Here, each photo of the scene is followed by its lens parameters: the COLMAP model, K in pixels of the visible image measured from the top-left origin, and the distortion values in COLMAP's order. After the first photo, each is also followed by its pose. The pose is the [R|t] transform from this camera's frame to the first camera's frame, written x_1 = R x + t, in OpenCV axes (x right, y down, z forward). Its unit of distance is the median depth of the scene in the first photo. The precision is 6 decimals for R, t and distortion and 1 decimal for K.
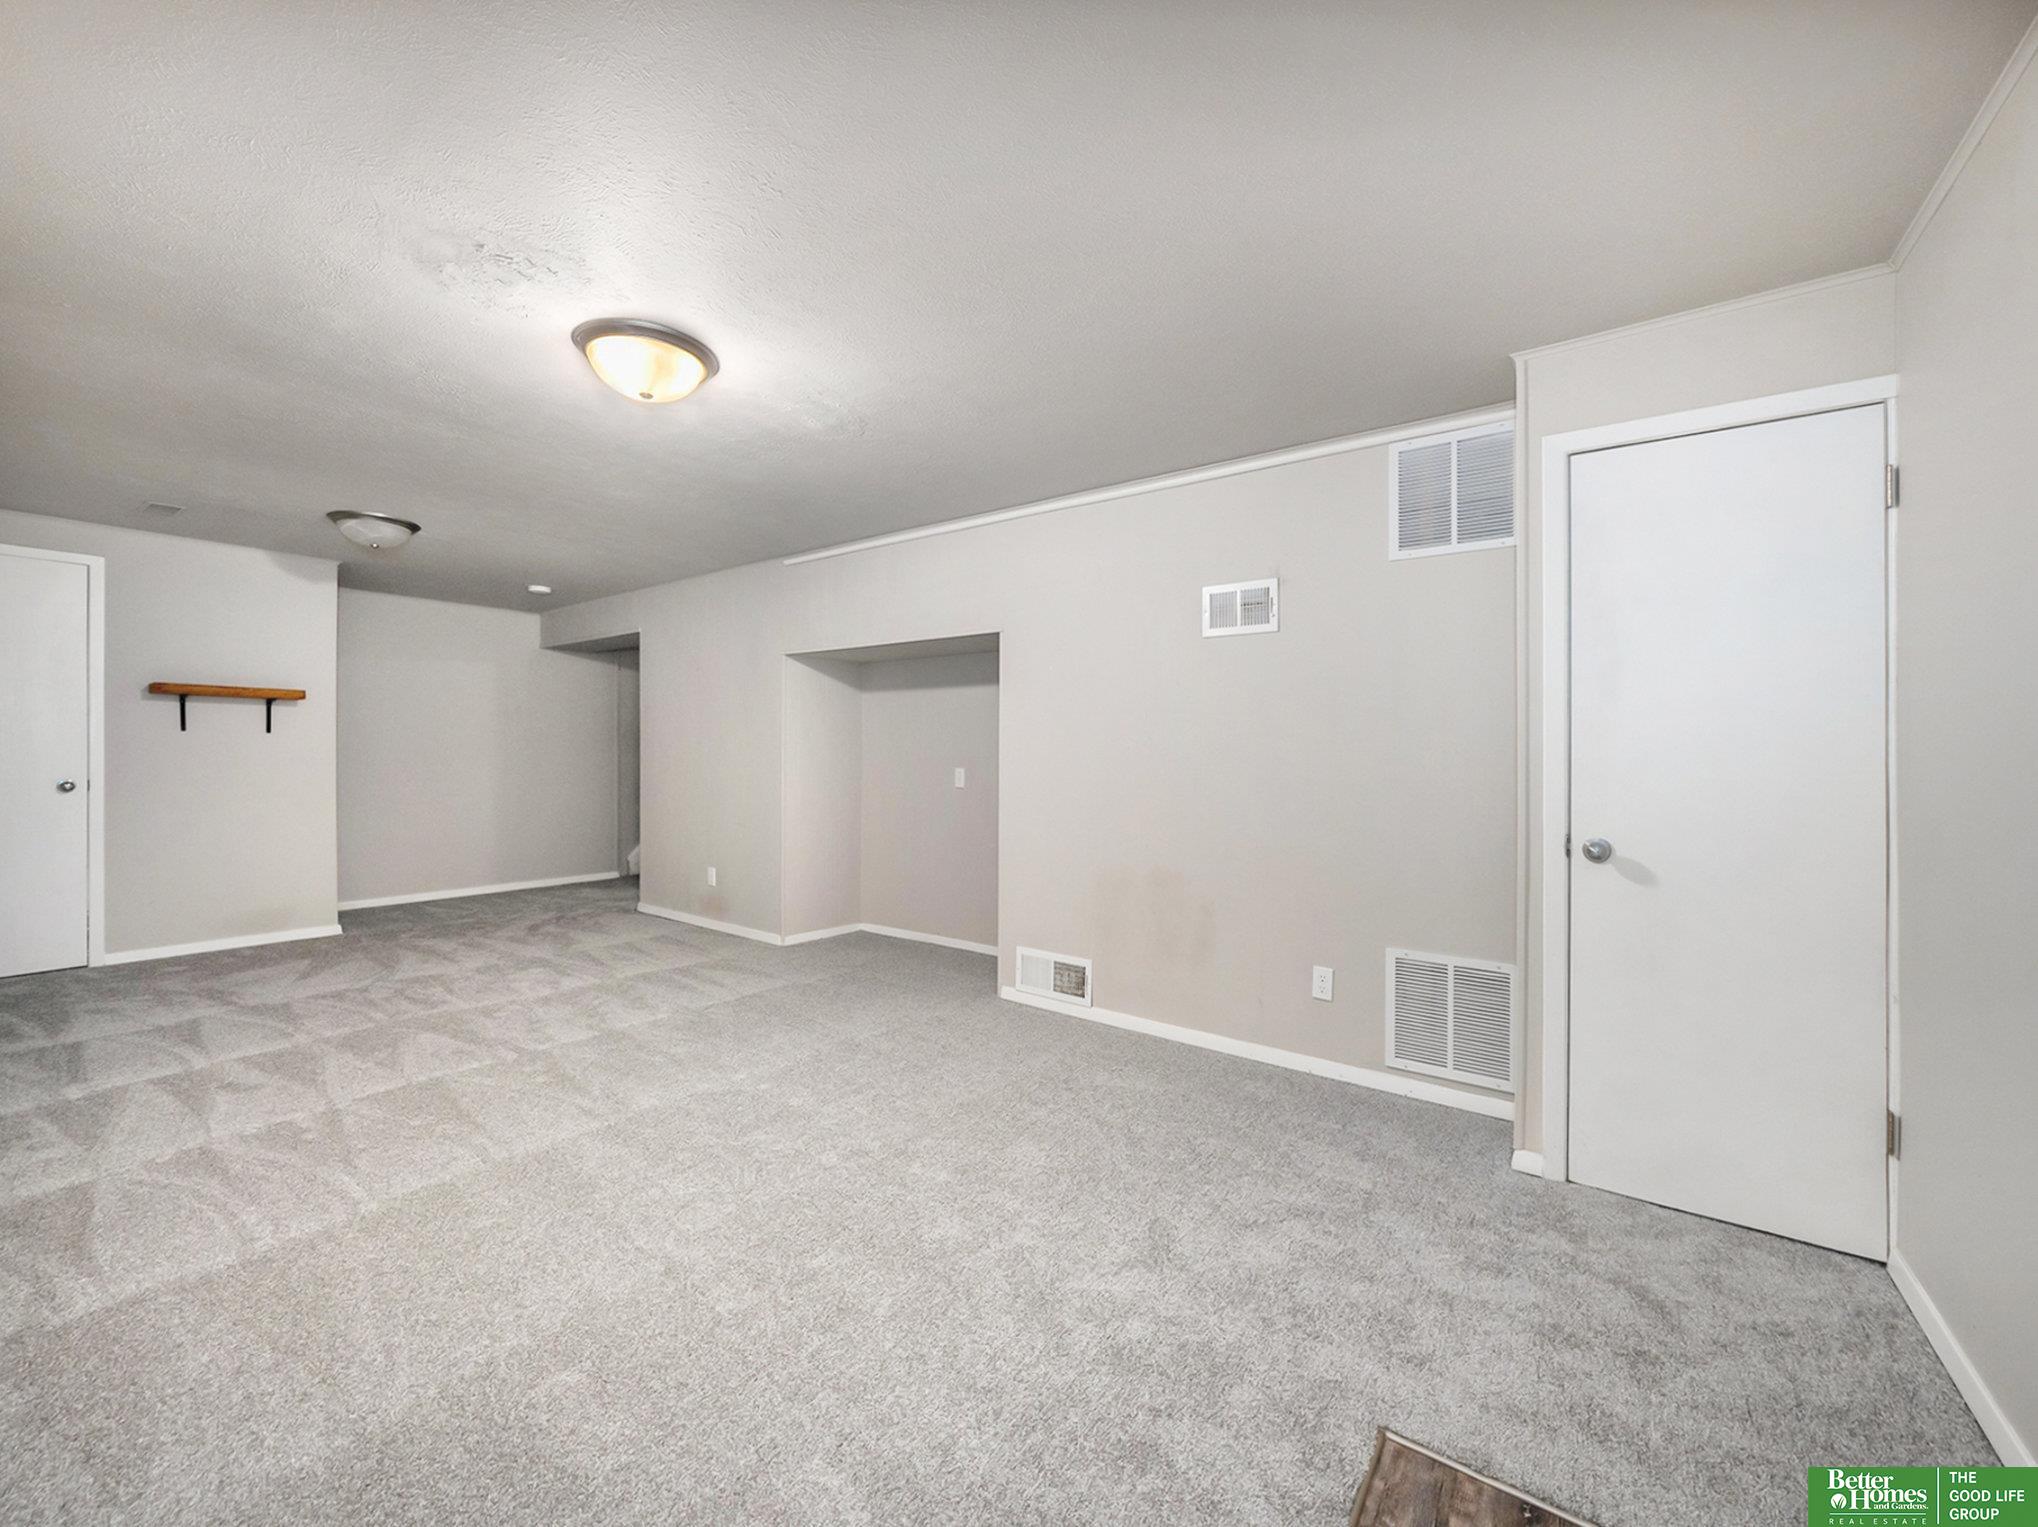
lens RADIAL K [[799.0, 0, 1019.0], [0, 799.0, 763.5], [0, 0, 1]] dist [-0.033893, 0.008303]
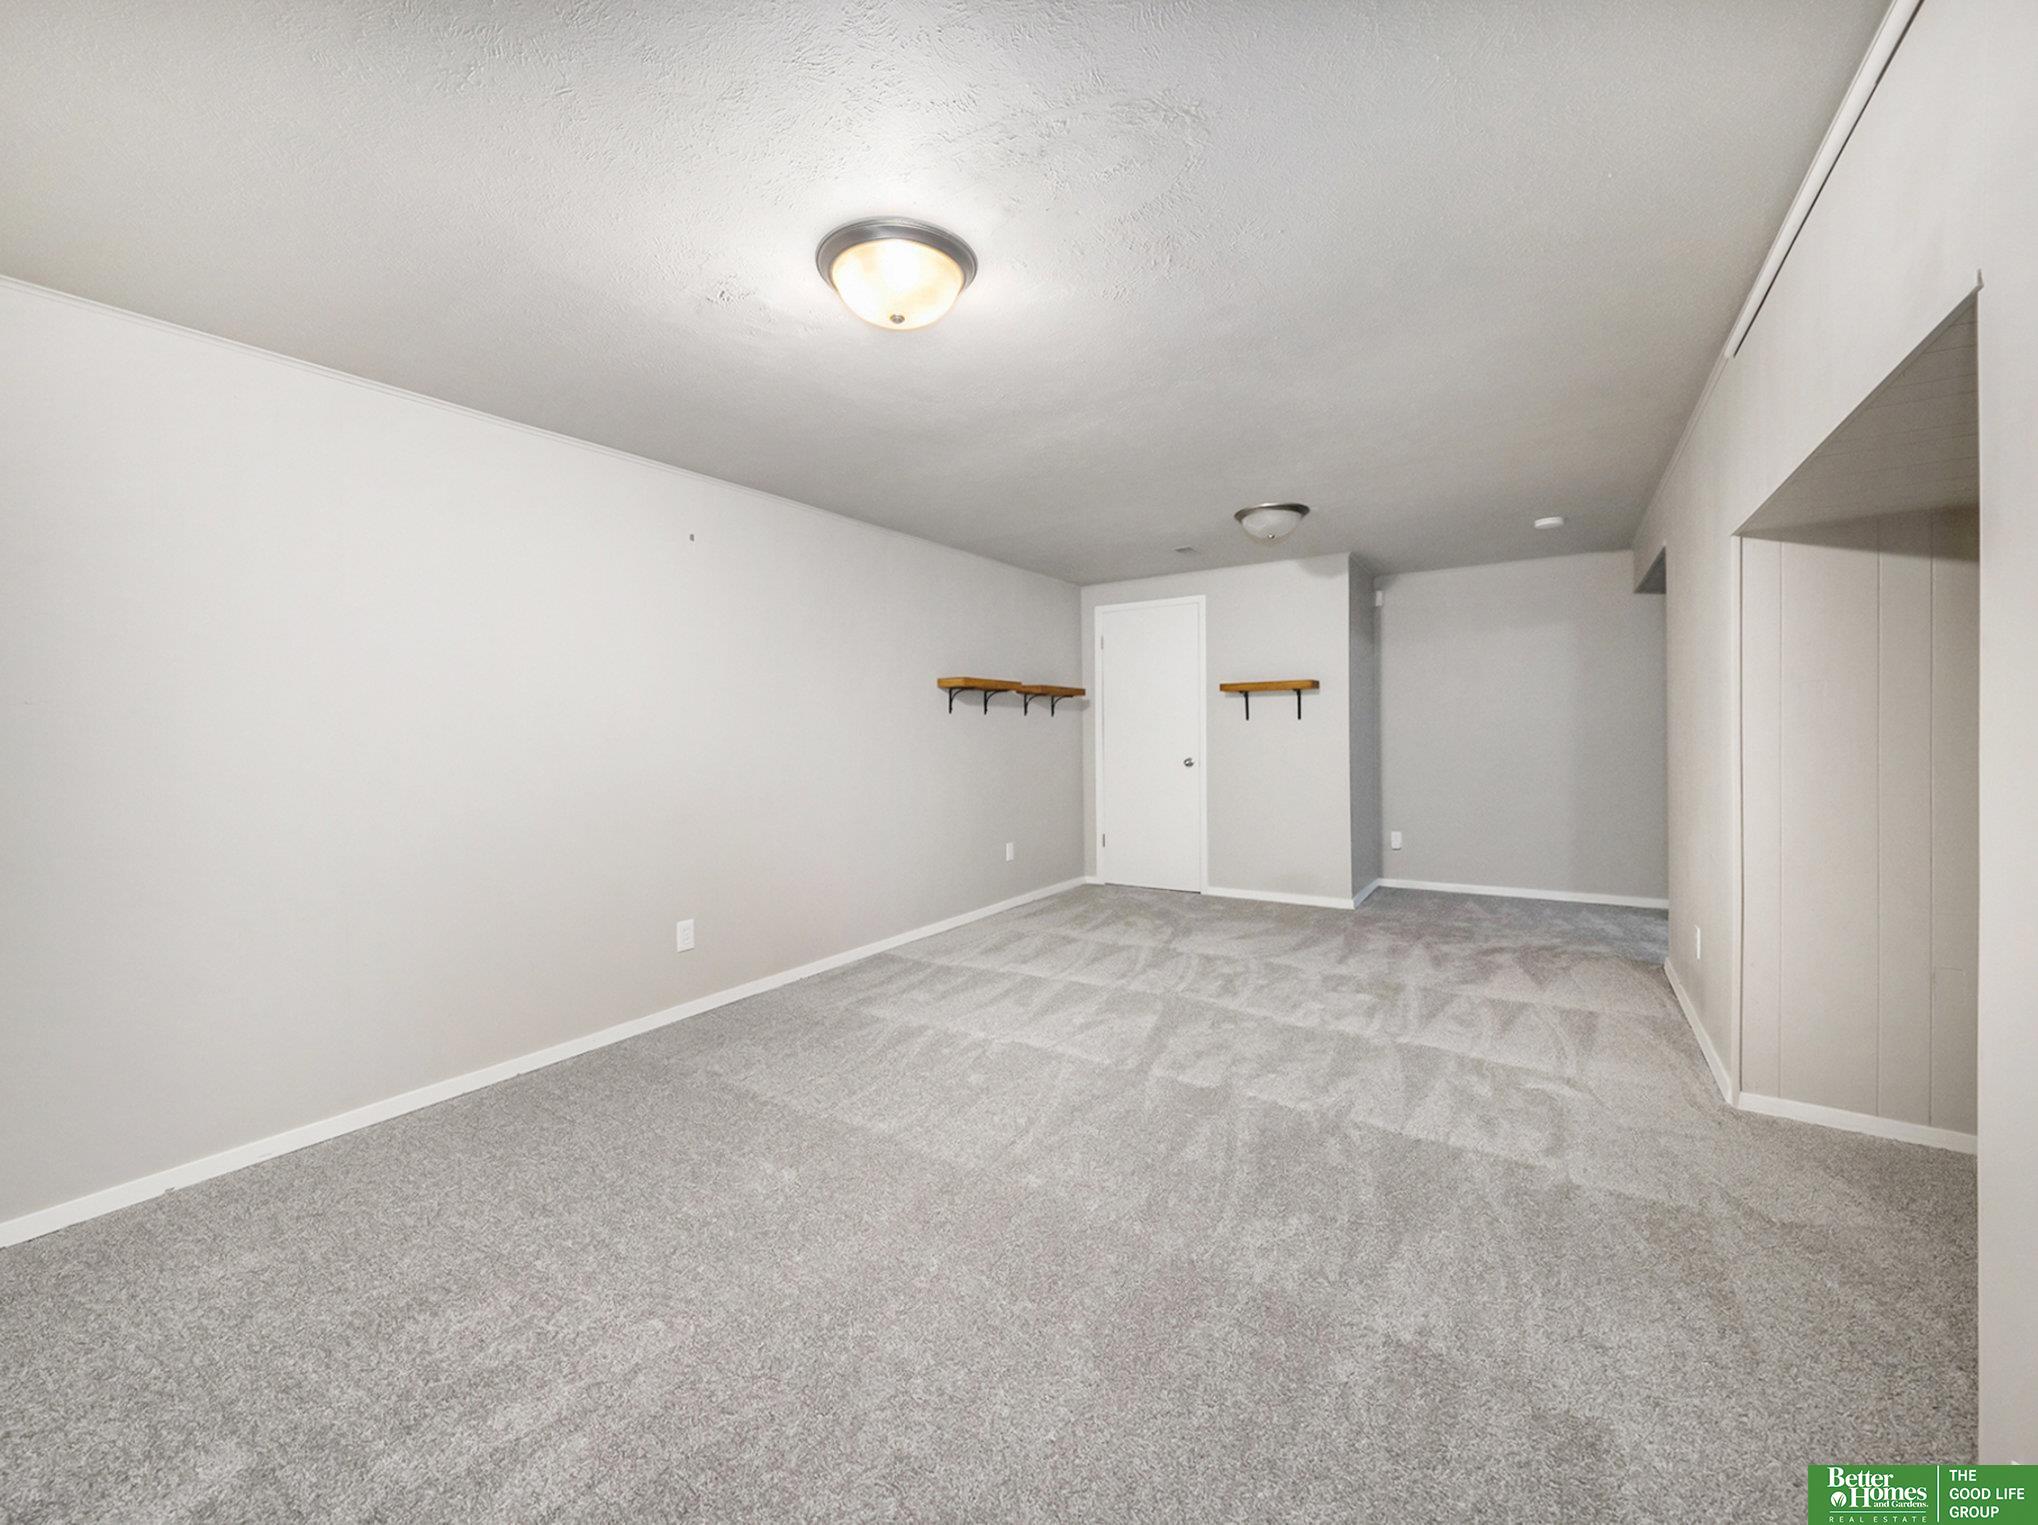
lens RADIAL K [[799.0, 0, 1019.0], [0, 799.0, 762.5], [0, 0, 1]] dist [-0.033893, 0.008303]
pose [[0.052363, 0.023757, -0.998345, 0.258127], [0.005466, 0.999695, 0.024076, -0.009511], [0.998613, -0.006717, 0.052218, 0.768893]]
